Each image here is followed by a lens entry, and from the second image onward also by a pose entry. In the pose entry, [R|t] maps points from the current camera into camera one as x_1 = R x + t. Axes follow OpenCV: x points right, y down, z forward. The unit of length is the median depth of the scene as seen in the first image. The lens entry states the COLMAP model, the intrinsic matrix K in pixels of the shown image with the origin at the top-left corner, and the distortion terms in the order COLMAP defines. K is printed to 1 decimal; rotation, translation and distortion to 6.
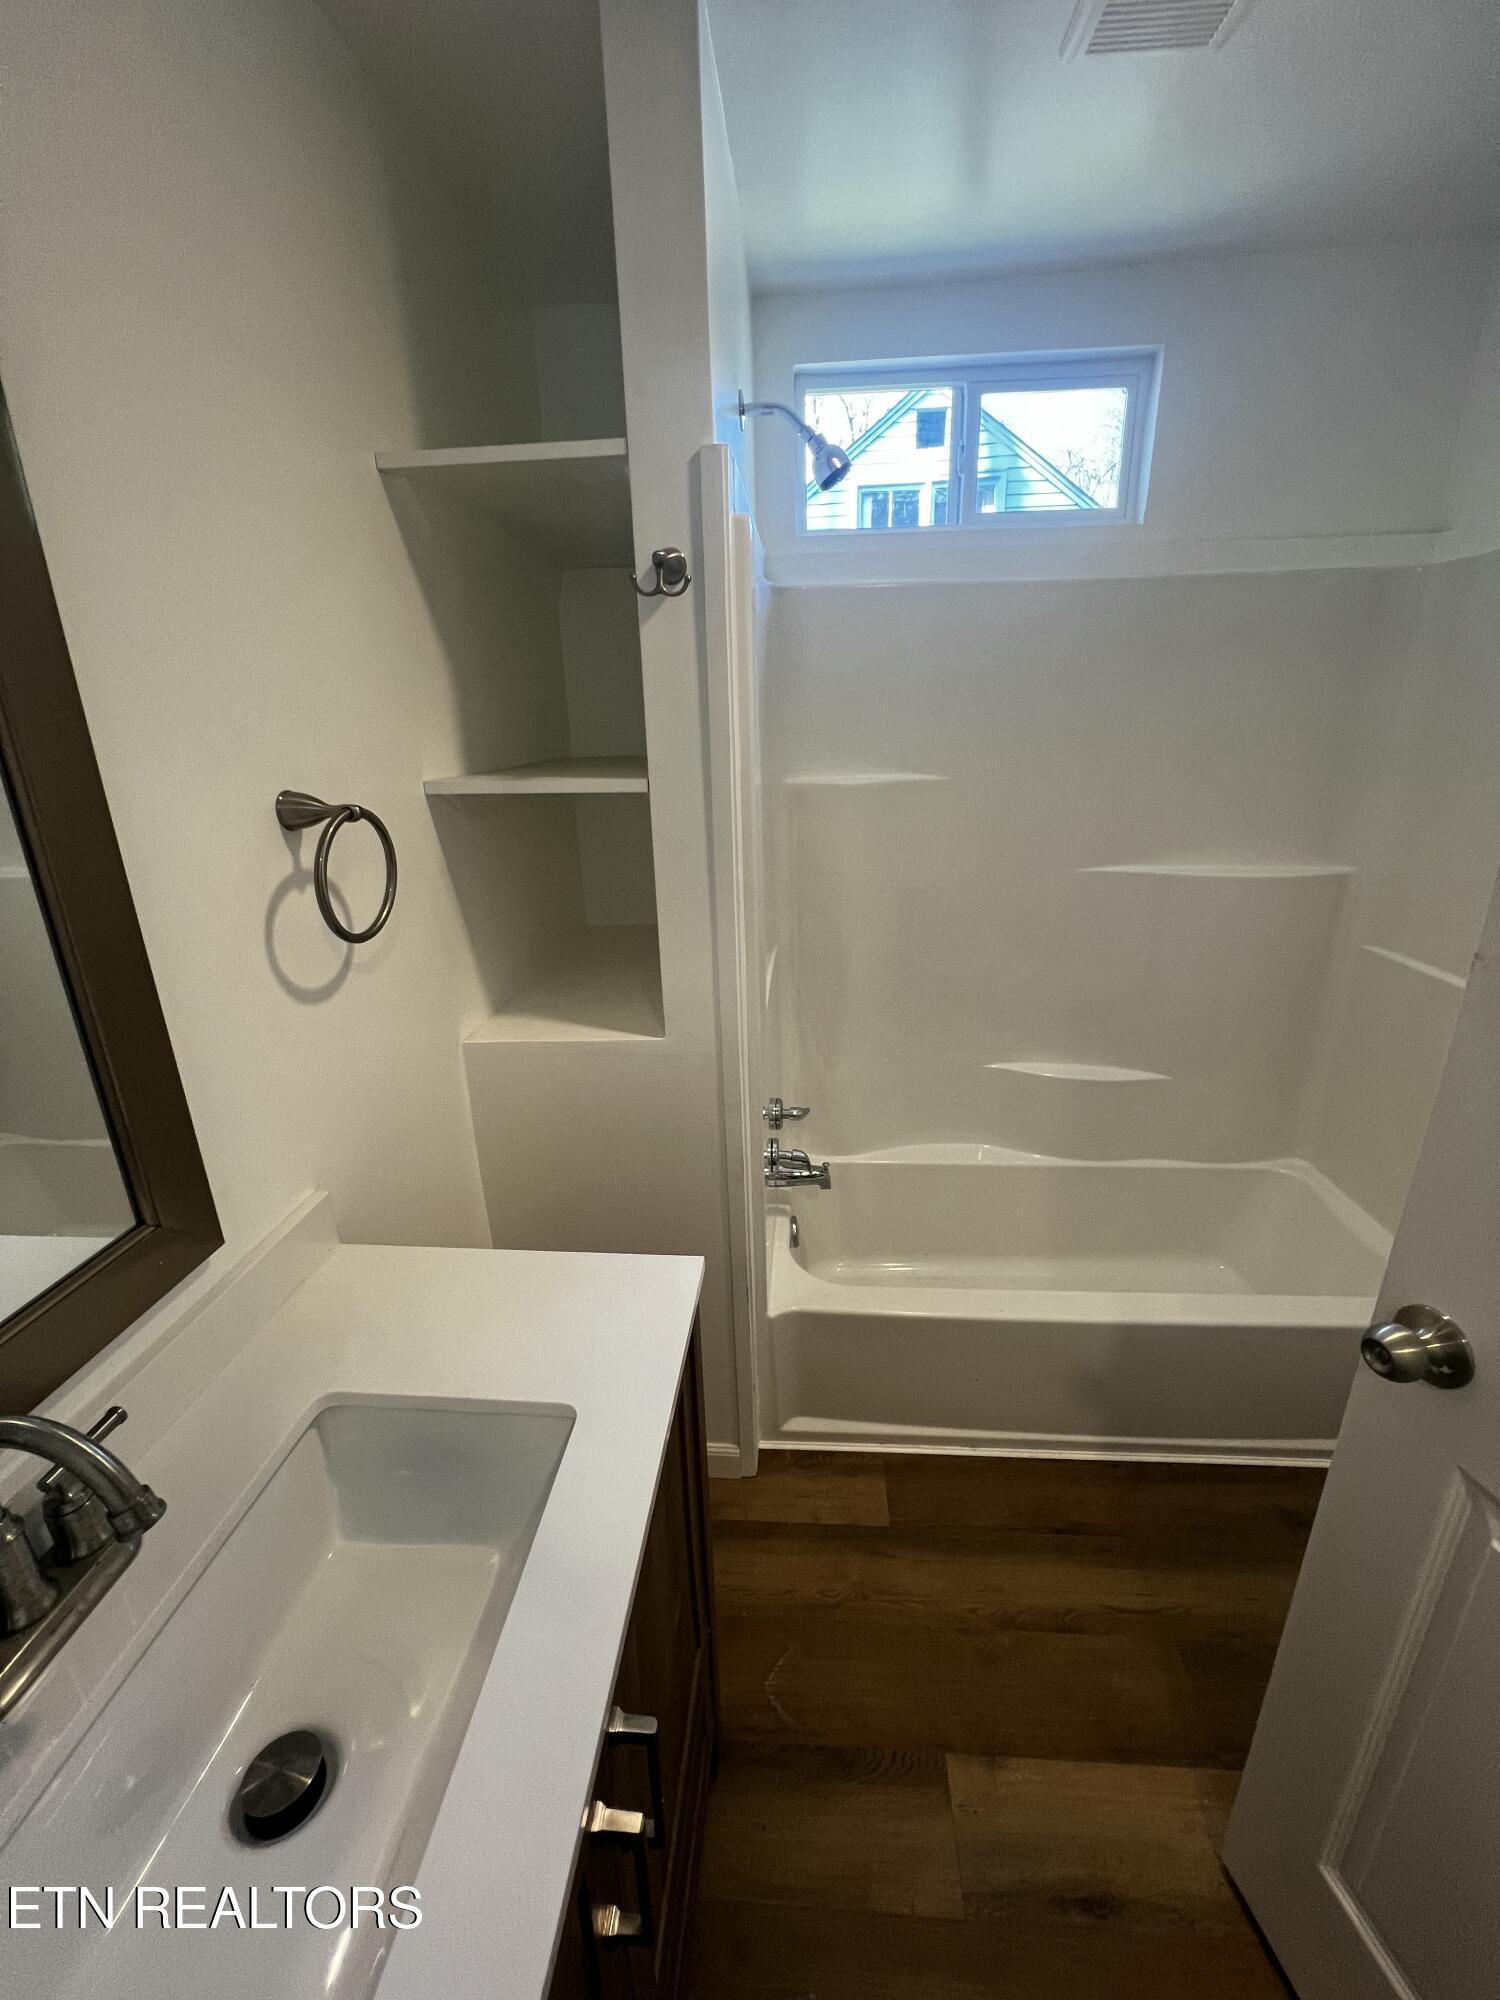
lens RADIAL K [[799.9, 0, 752.6], [0, 799.9, 996.4], [0, 0, 1]] dist [-0.001538, 0.000236]
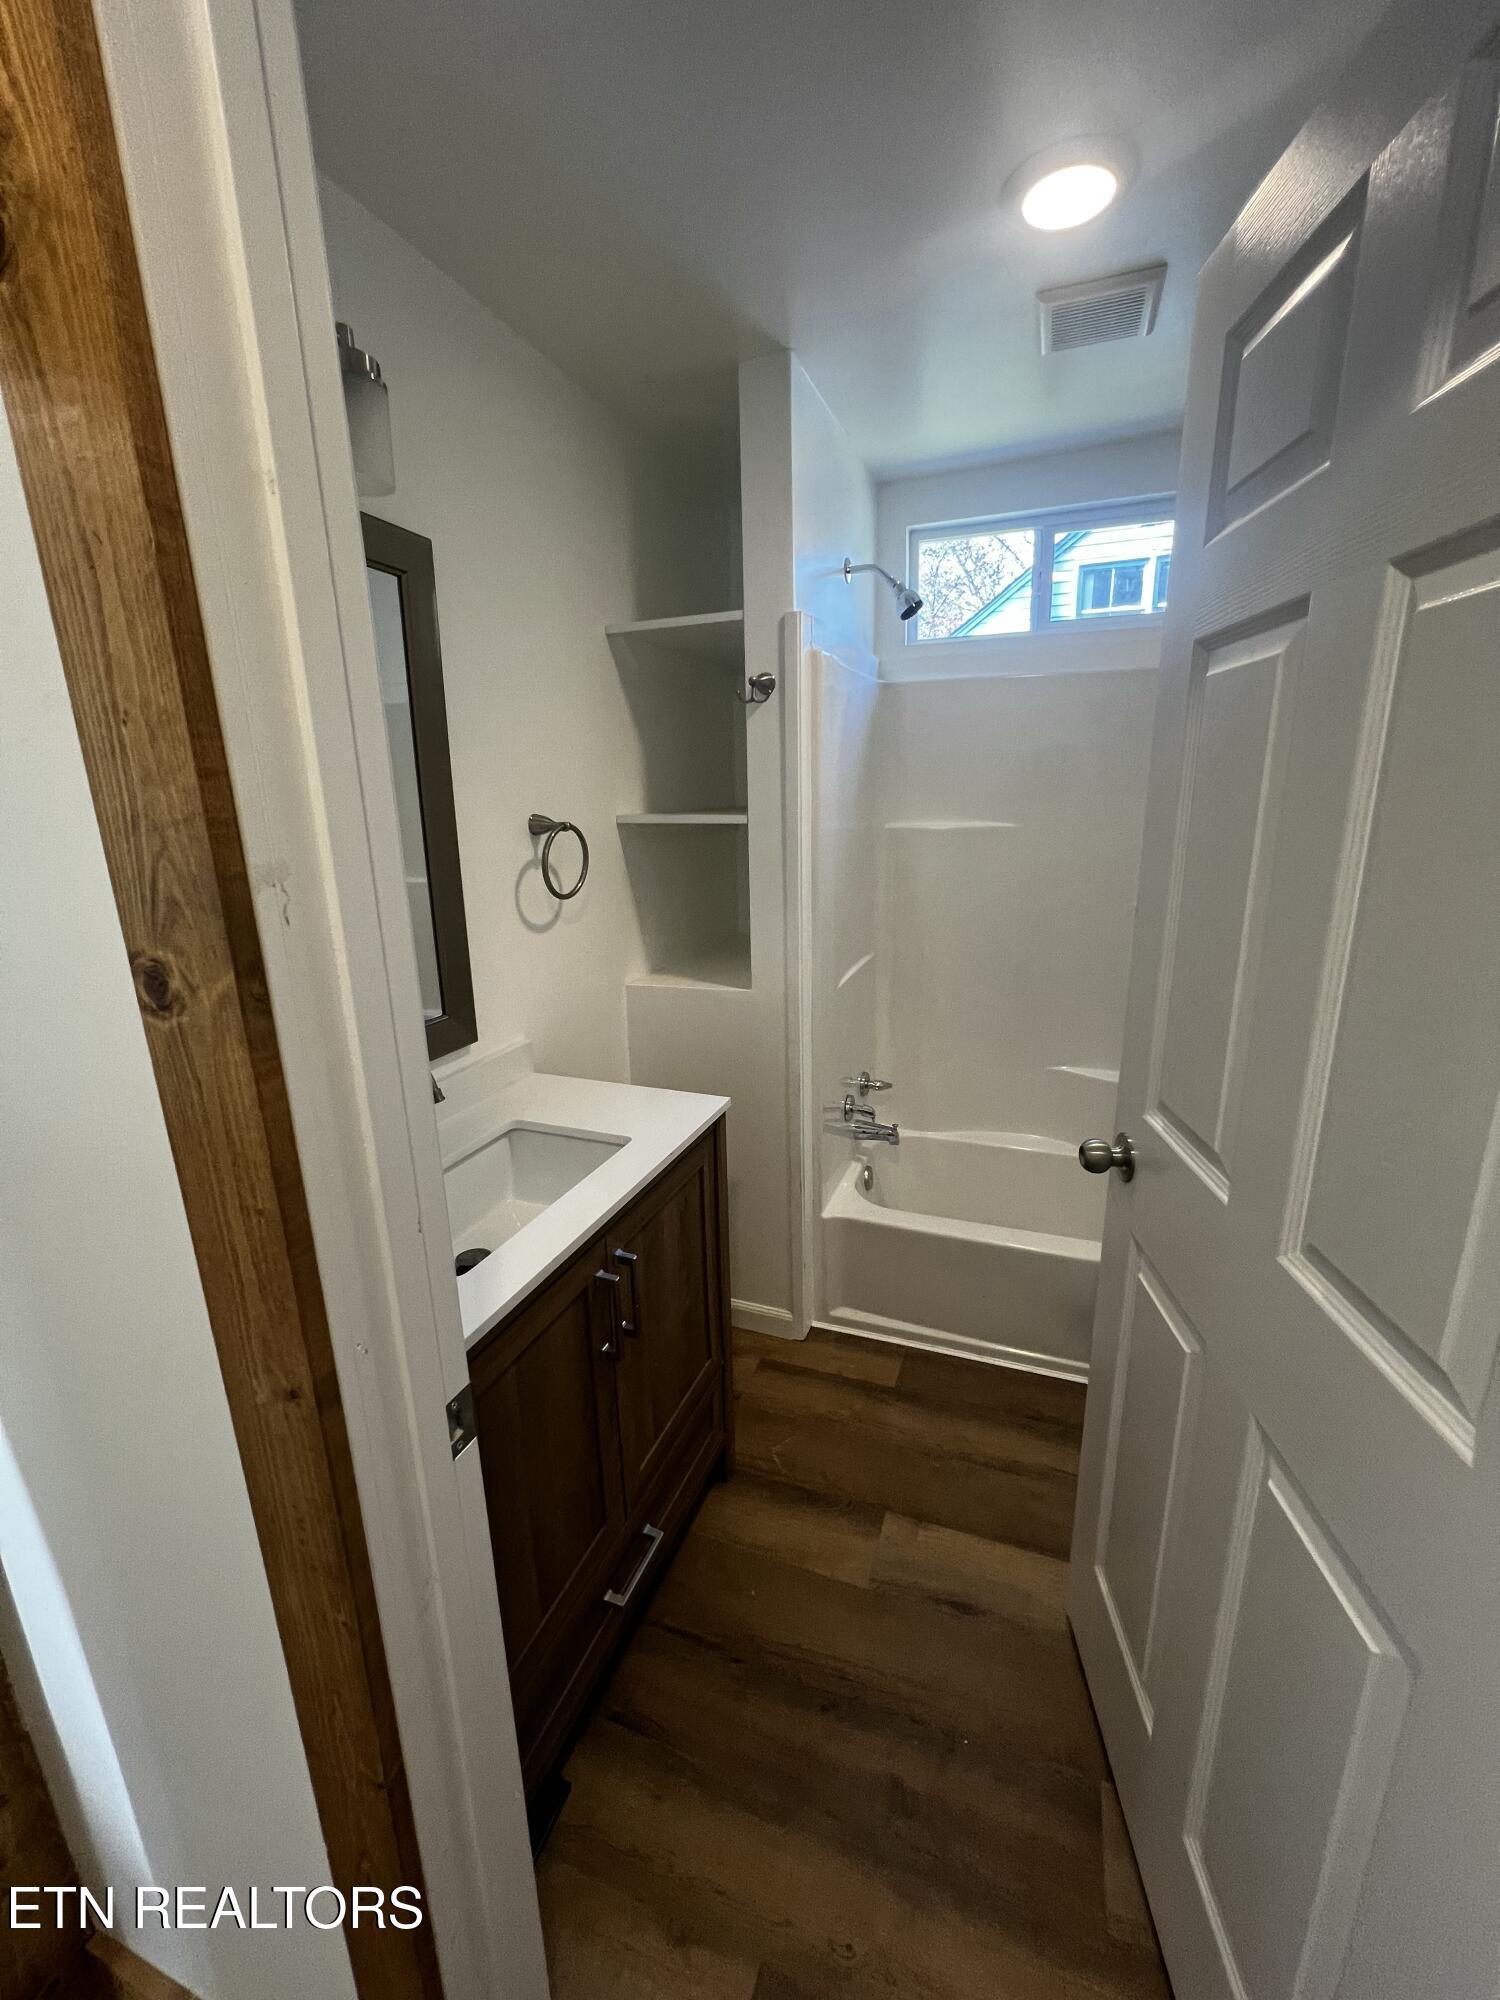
lens RADIAL K [[799.9, 0, 755.8], [0, 799.9, 1003.3], [0, 0, 1]] dist [-0.001538, 0.000236]
pose [[0.959076, 0.077729, -0.272272, 0.366480], [-0.095699, 0.993980, -0.053338, 0.187794], [0.266487, 0.077211, 0.960741, -0.499191]]
